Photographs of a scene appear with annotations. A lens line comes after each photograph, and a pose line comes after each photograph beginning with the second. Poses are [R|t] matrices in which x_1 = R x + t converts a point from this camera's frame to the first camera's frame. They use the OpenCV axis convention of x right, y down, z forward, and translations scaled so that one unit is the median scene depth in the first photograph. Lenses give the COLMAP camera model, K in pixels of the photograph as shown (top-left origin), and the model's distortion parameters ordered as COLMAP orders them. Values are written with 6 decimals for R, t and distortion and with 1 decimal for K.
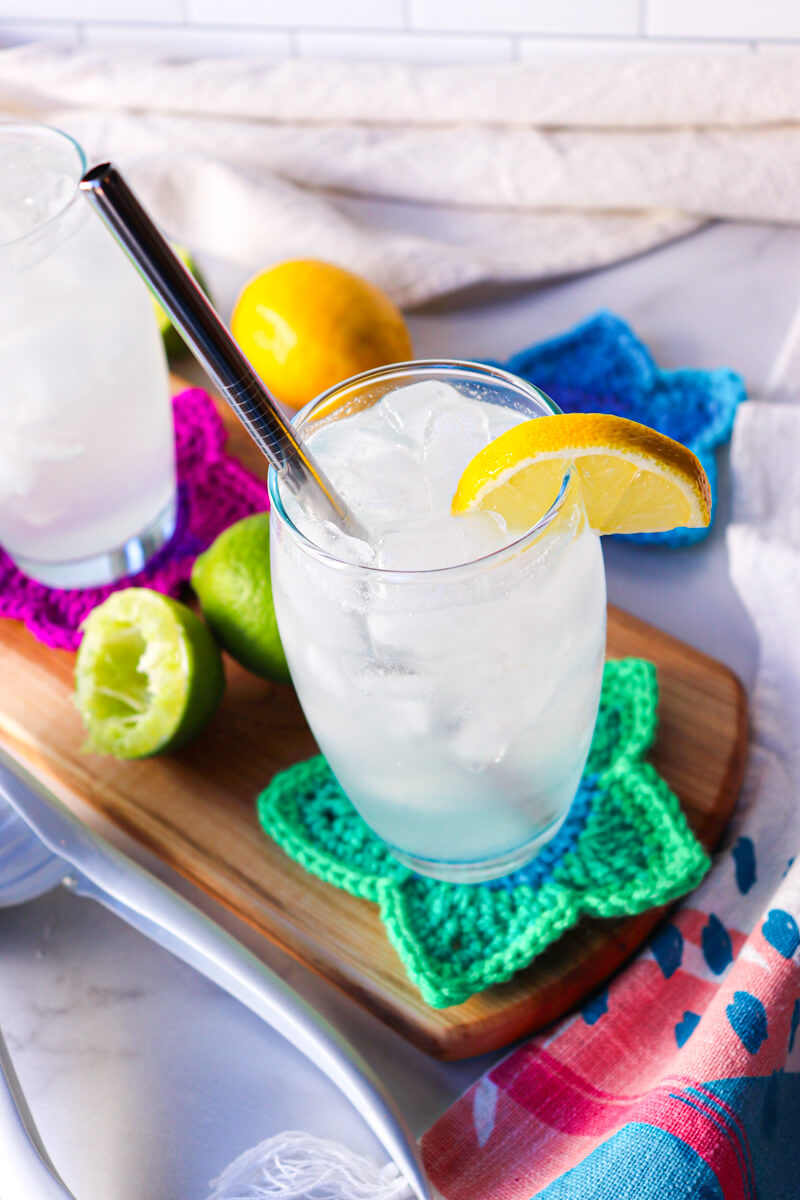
lens RADIAL K [[1599.8, 0, 400.0], [0, 1599.8, 600.0], [0, 0, 1]] dist [-0.001601, 0.012409]
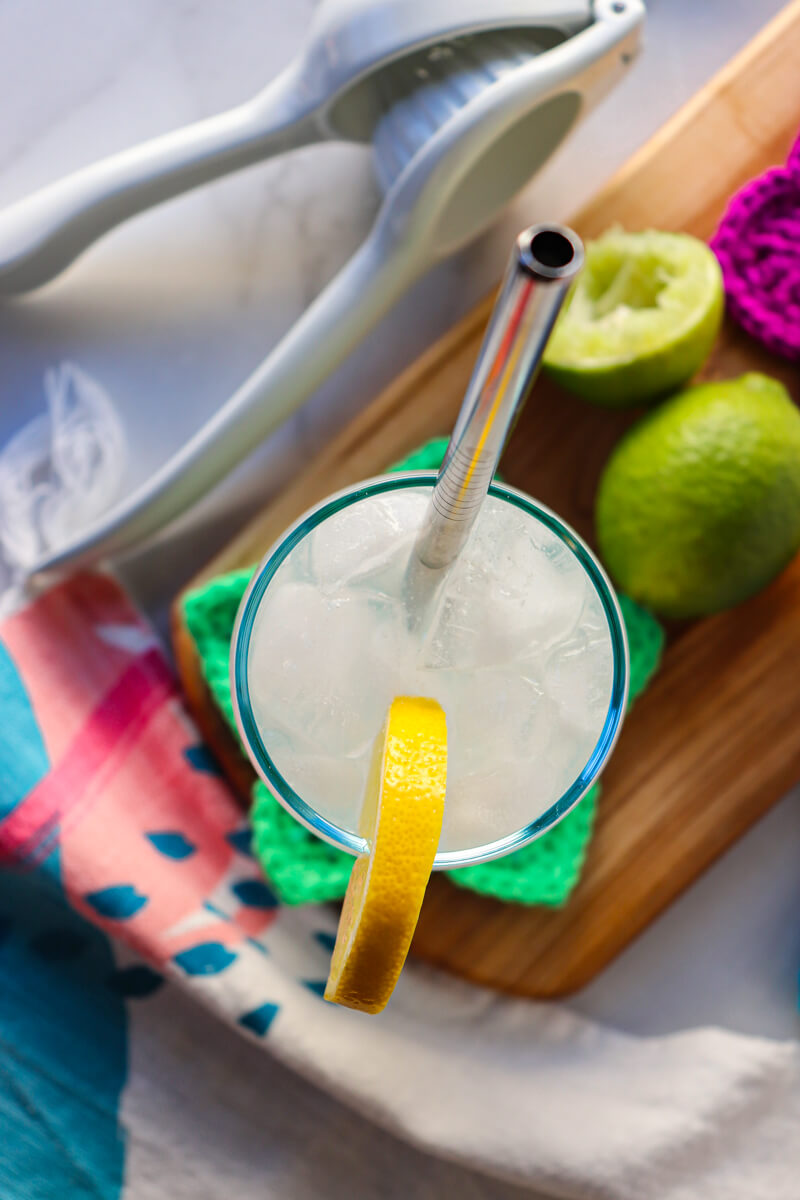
lens RADIAL K [[1599.8, 0, 400.0], [0, 1599.8, 600.0], [0, 0, 1]] dist [-0.001601, 0.012409]
pose [[-0.109211, 0.991649, 0.068587, -0.061364], [-0.741517, -0.127227, 0.658761, -0.493917], [0.661986, 0.021085, 0.749219, 0.326089]]
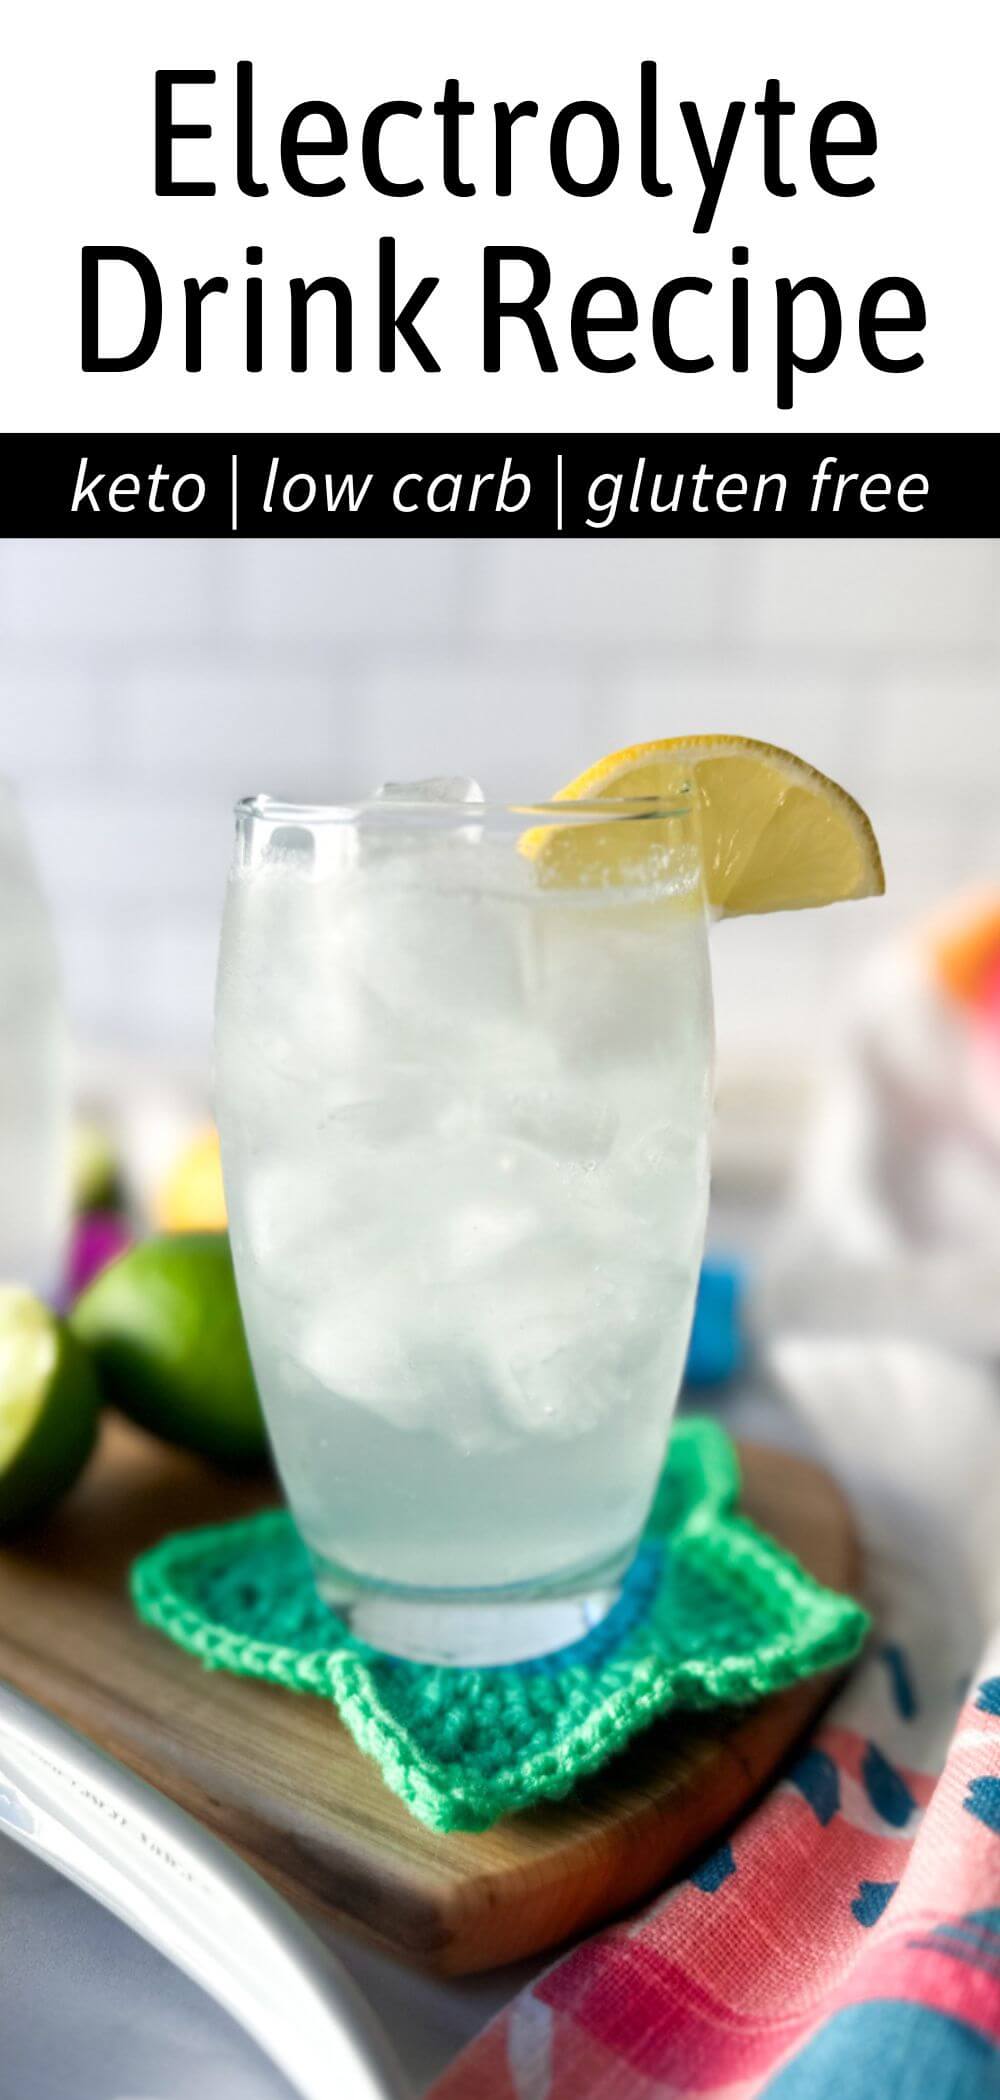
lens RADIAL K [[1395.4, 0, 503.6], [0, 1395.4, 1227.0], [0, 0, 1]] dist [-0.000235, -0.089019]
pose [[0.988522, 0.062608, 0.137493, -0.031793], [0.013476, 0.869920, -0.493008, 0.300017], [-0.150474, 0.489203, 0.859091, 0.484594]]
